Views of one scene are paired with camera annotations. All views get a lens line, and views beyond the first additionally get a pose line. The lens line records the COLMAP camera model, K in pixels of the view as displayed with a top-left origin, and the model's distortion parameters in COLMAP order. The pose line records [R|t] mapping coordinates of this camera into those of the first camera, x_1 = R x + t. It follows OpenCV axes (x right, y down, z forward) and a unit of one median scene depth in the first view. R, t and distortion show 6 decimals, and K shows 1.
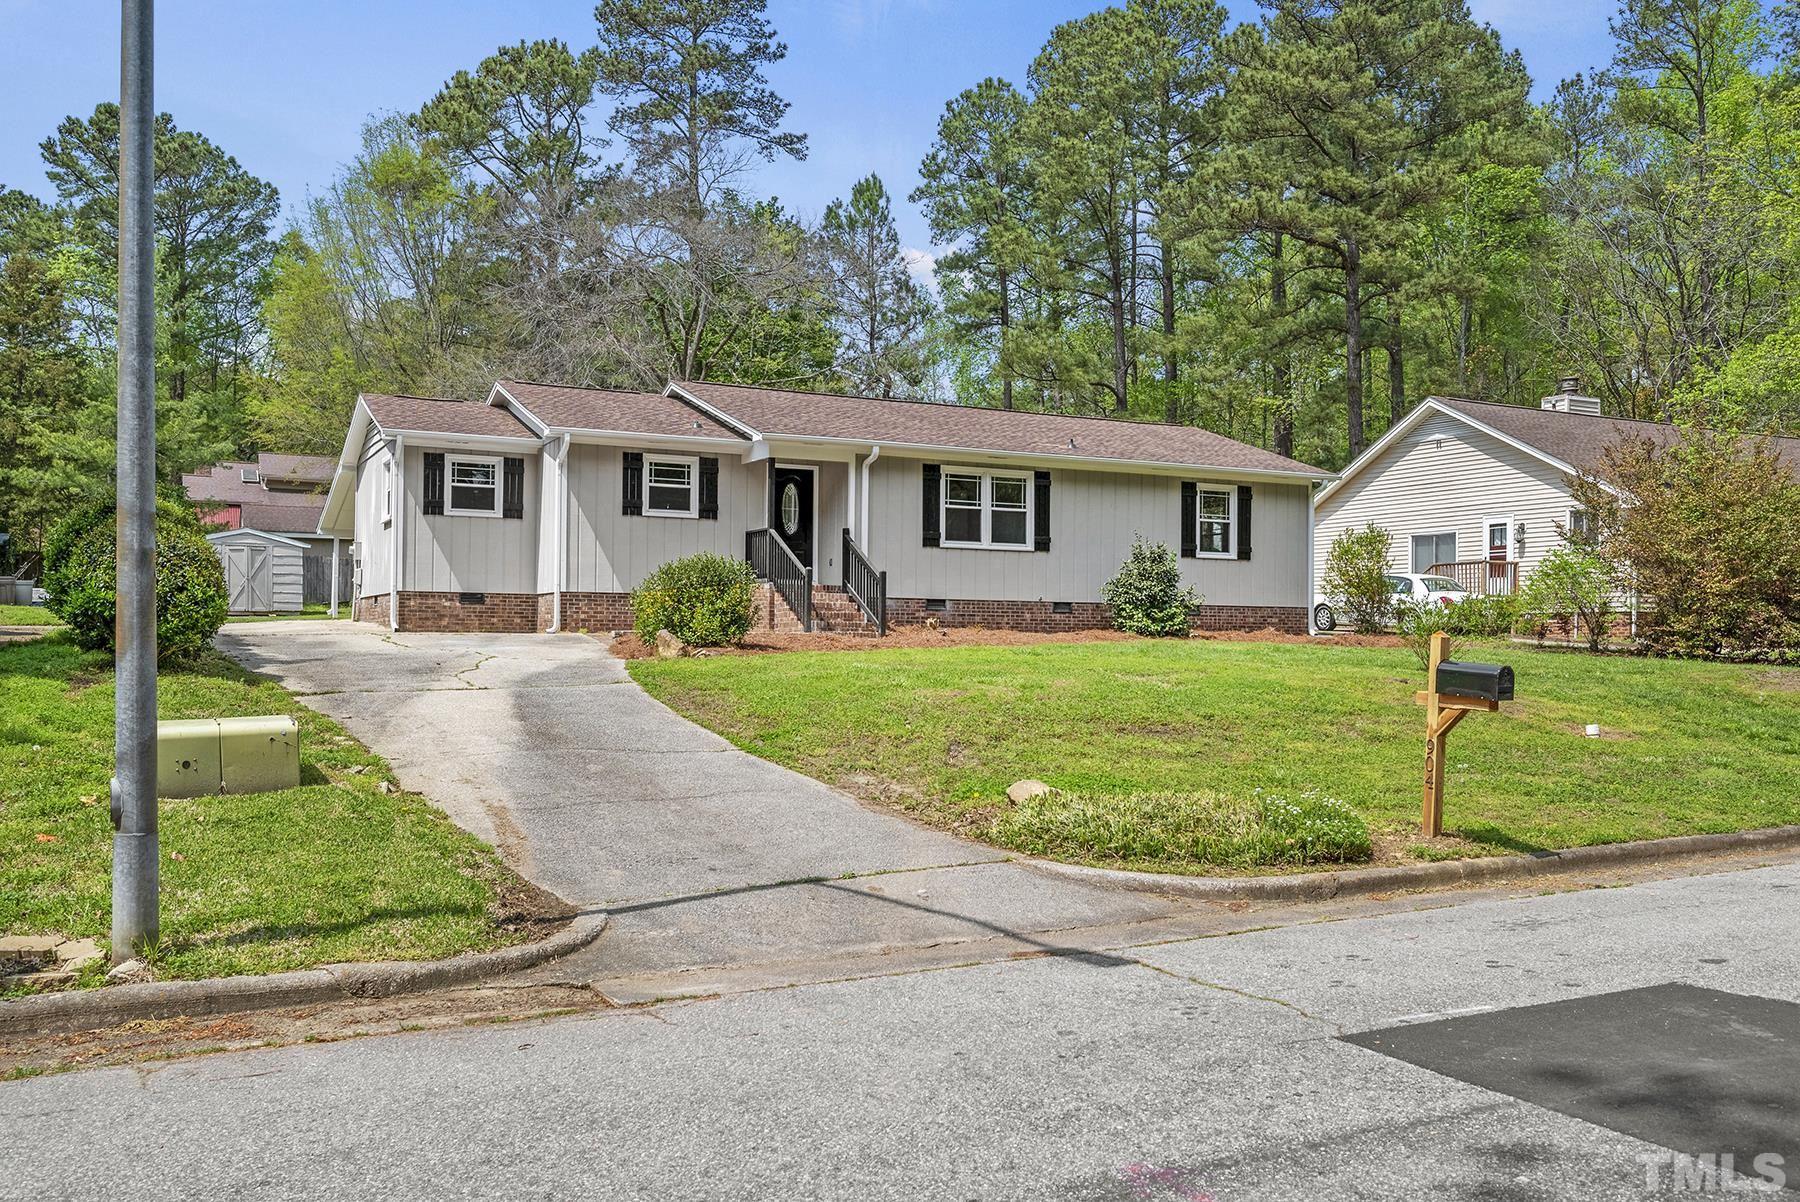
lens RADIAL K [[1526.5, 0, 900.0], [0, 1526.5, 601.0], [0, 0, 1]] dist [0.000018, -0.000383]
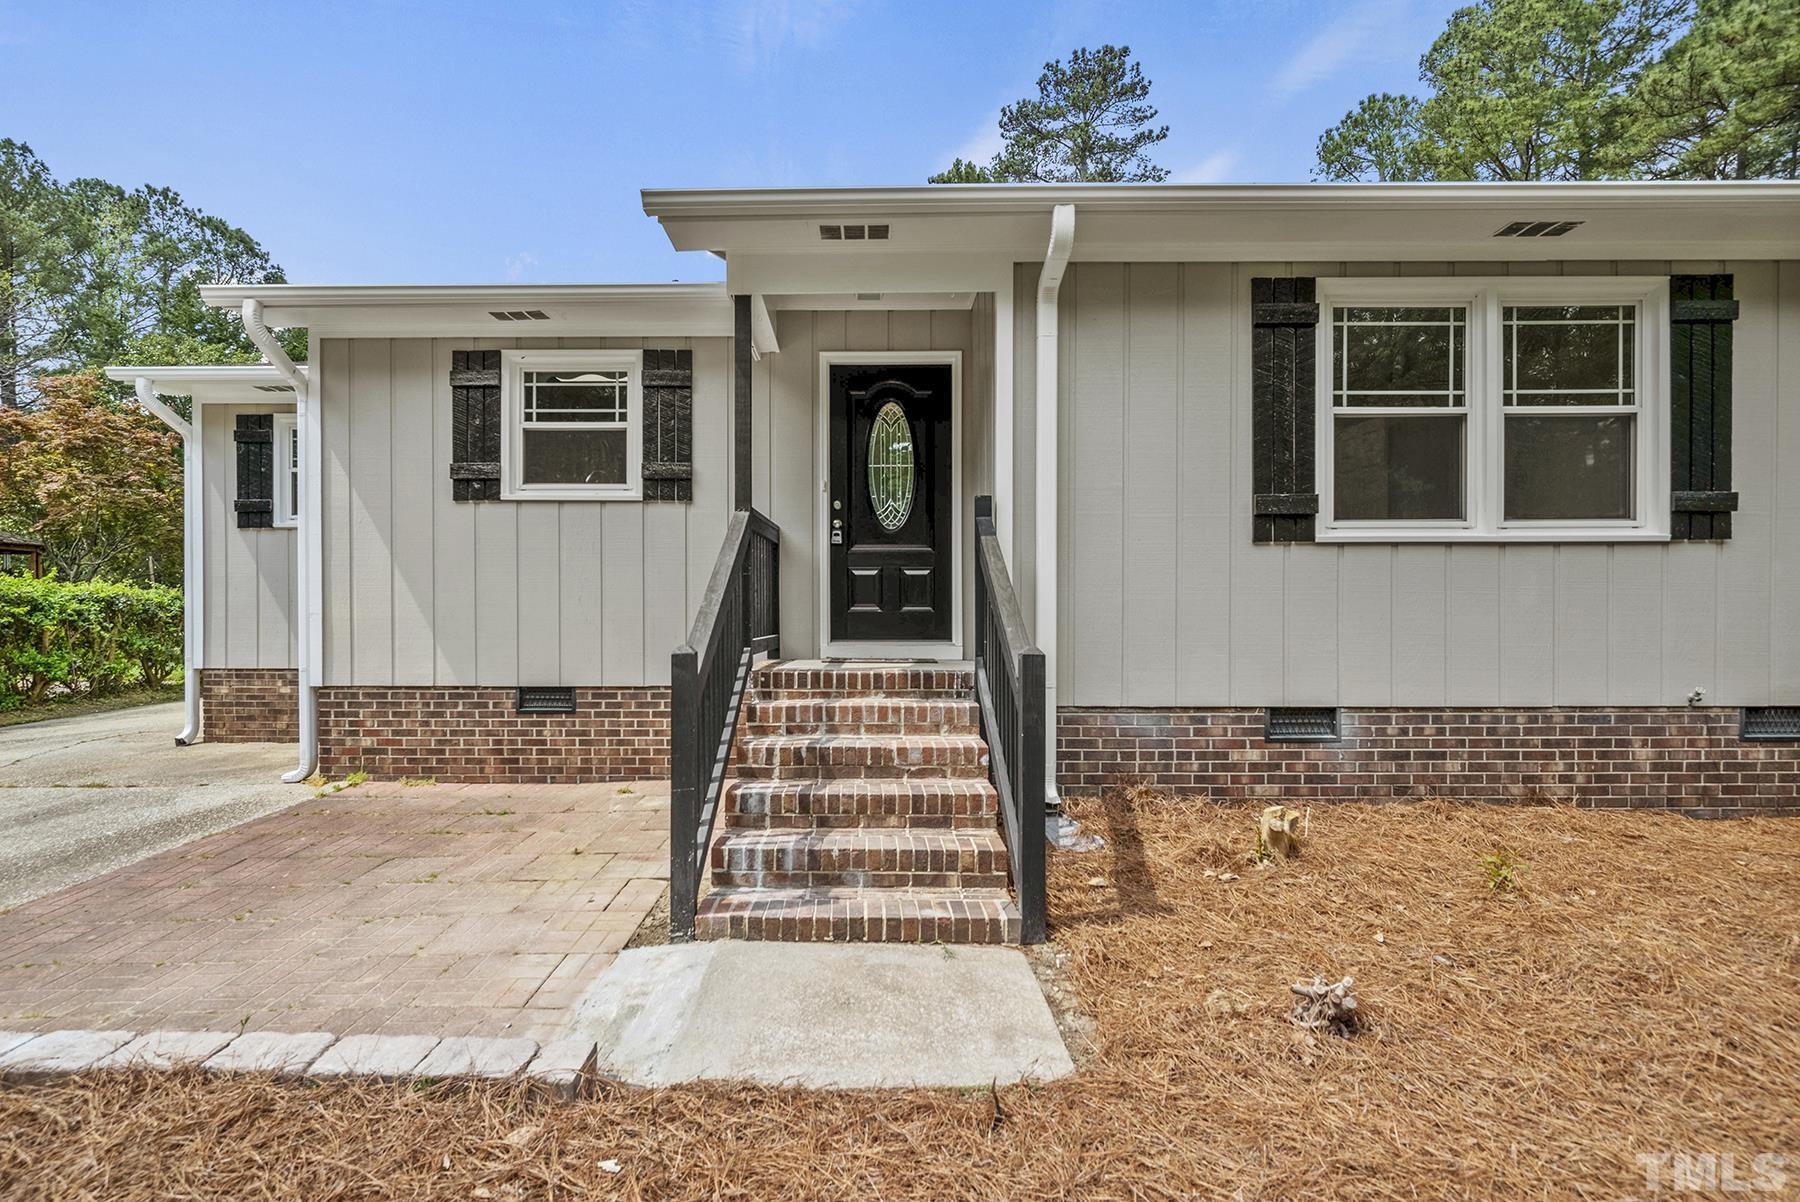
lens RADIAL K [[818.4, 0, 865.8], [0, 818.4, 619.6], [0, 0, 1]] dist [-0.008139, -0.000337]
pose [[0.884391, -0.006513, -0.466702, 0.022177], [0.022448, 0.999339, 0.028593, -0.025474], [0.466207, -0.035764, 0.883952, 0.790572]]
